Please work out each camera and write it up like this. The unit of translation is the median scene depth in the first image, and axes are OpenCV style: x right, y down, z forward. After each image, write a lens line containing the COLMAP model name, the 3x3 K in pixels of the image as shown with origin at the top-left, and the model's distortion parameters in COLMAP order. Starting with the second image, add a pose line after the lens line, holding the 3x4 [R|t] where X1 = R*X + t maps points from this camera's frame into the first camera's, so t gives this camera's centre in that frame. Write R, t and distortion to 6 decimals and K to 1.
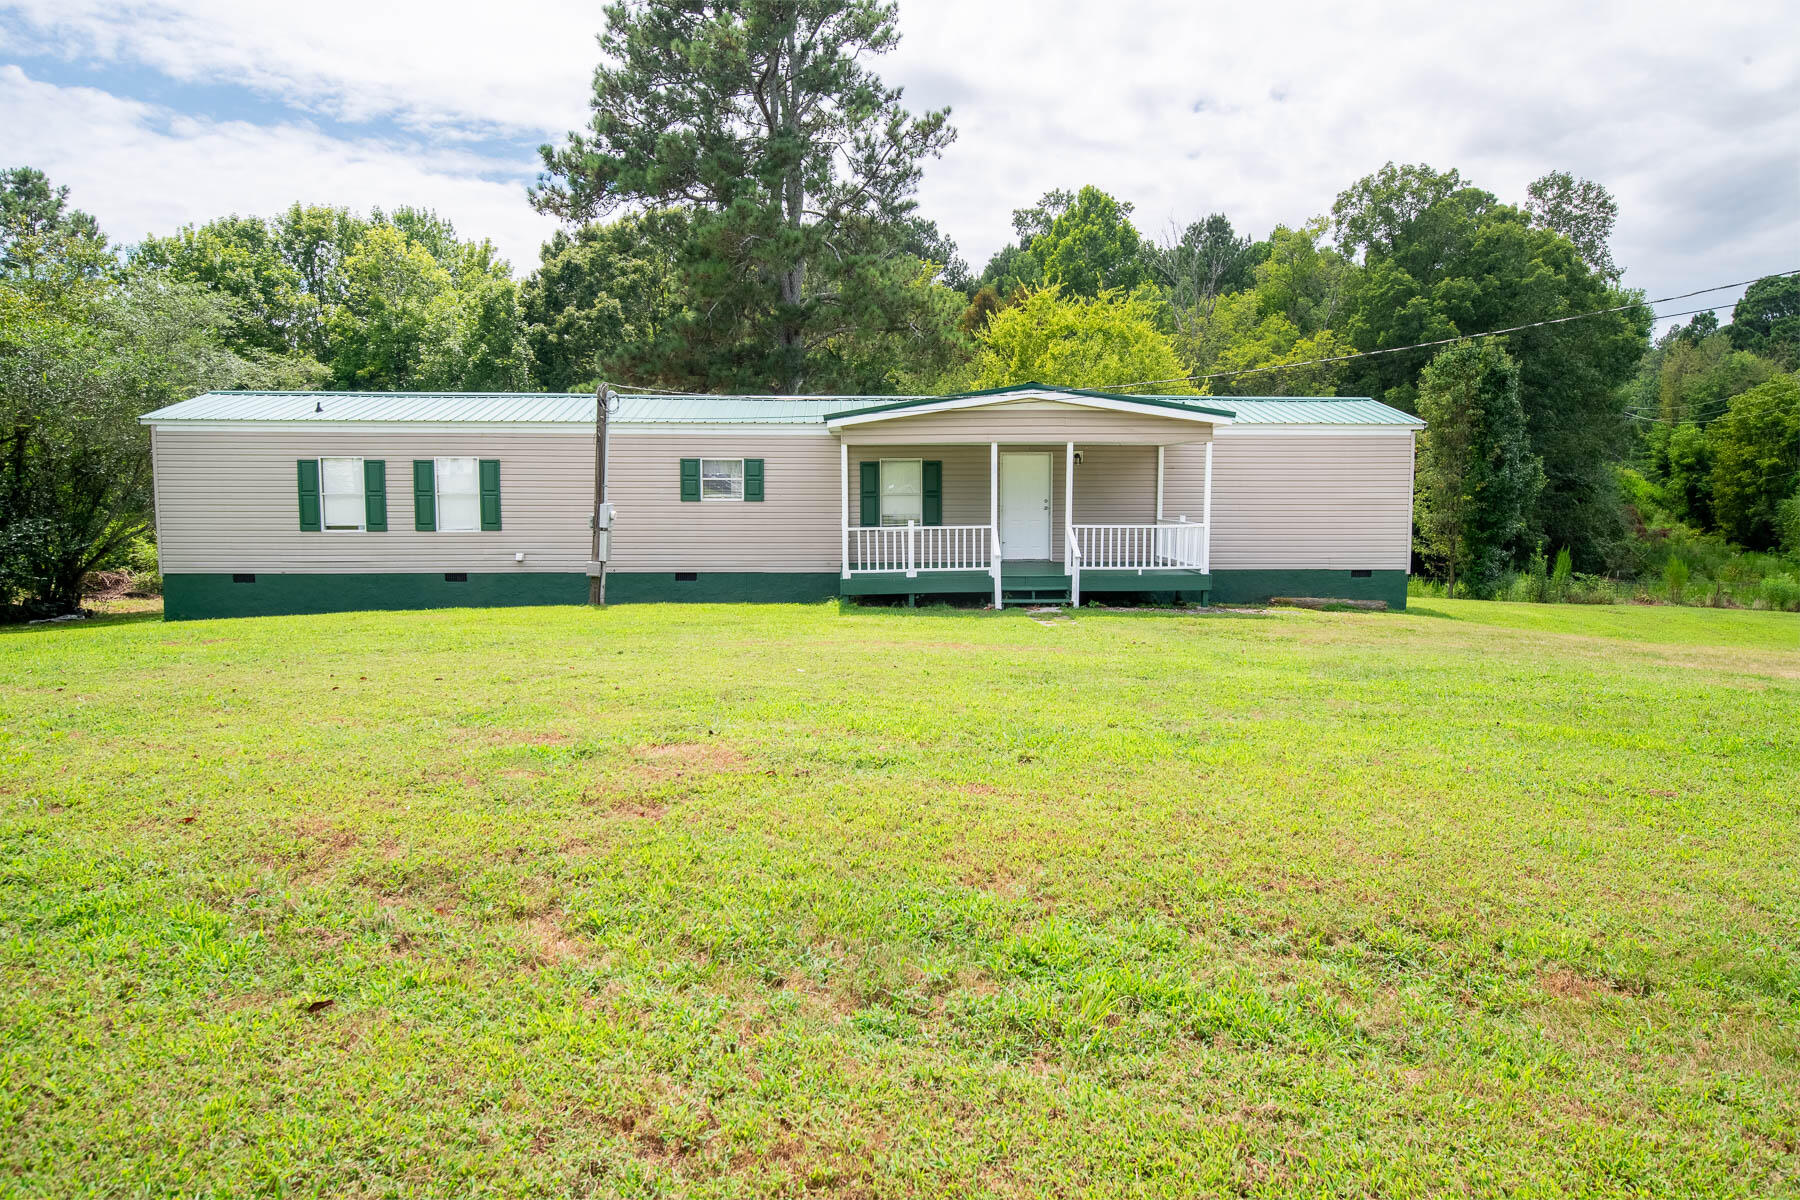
lens RADIAL K [[1155.6, 0, 900.0], [0, 1155.6, 600.0], [0, 0, 1]] dist [0.002216, -0.001930]
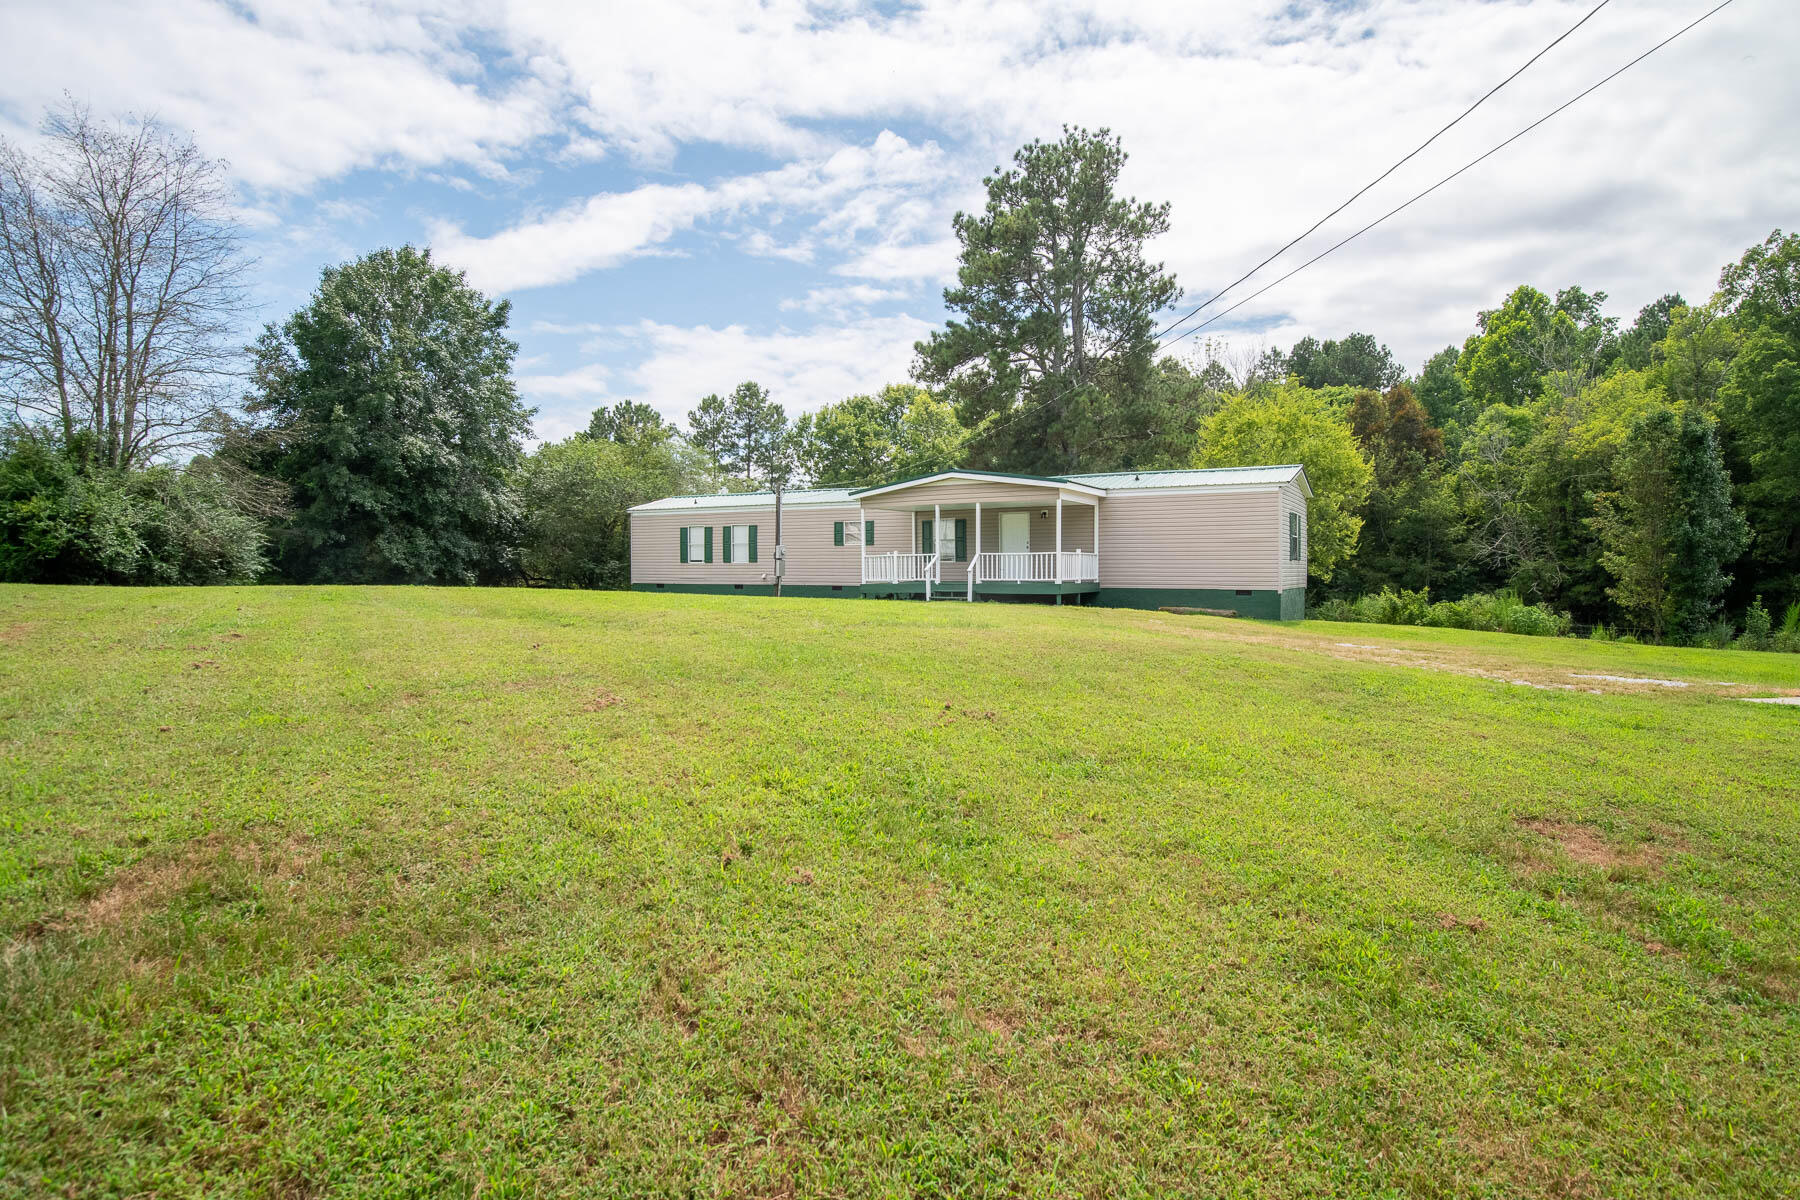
lens RADIAL K [[956.9, 0, 900.0], [0, 956.9, 600.0], [0, 0, 1]] dist [0.001003, -0.038961]
pose [[0.829603, 0.016608, -0.558107, 0.405819], [-0.056062, 0.996984, -0.053665, 0.040394], [0.555532, 0.075809, 0.828032, -0.091632]]
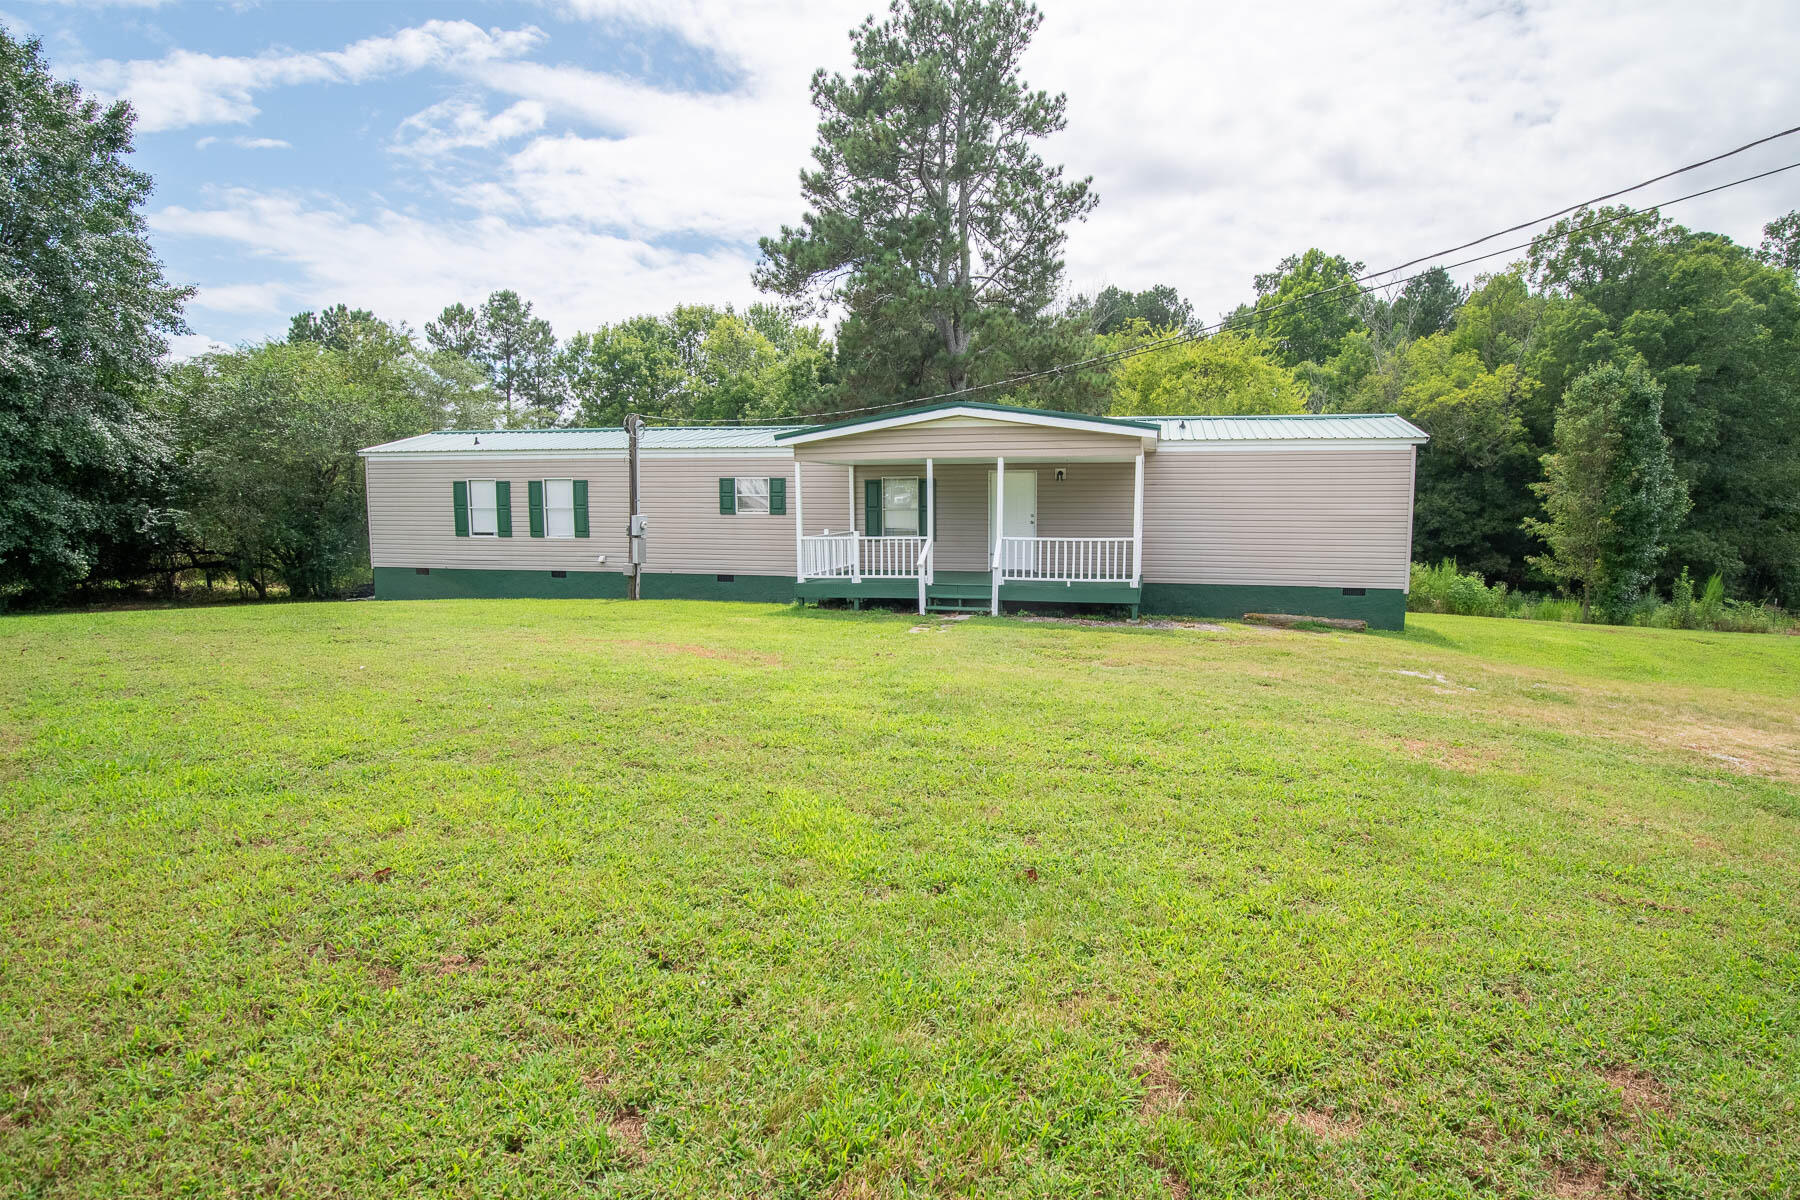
lens RADIAL K [[900.8, 0, 936.7], [0, 900.8, 616.4], [0, 0, 1]] dist [-0.016385, -0.014580]
pose [[0.959179, 0.036056, -0.280491, 0.160570], [-0.031320, 0.999281, 0.021350, -0.004294], [0.281059, -0.011694, 0.959619, 0.099380]]
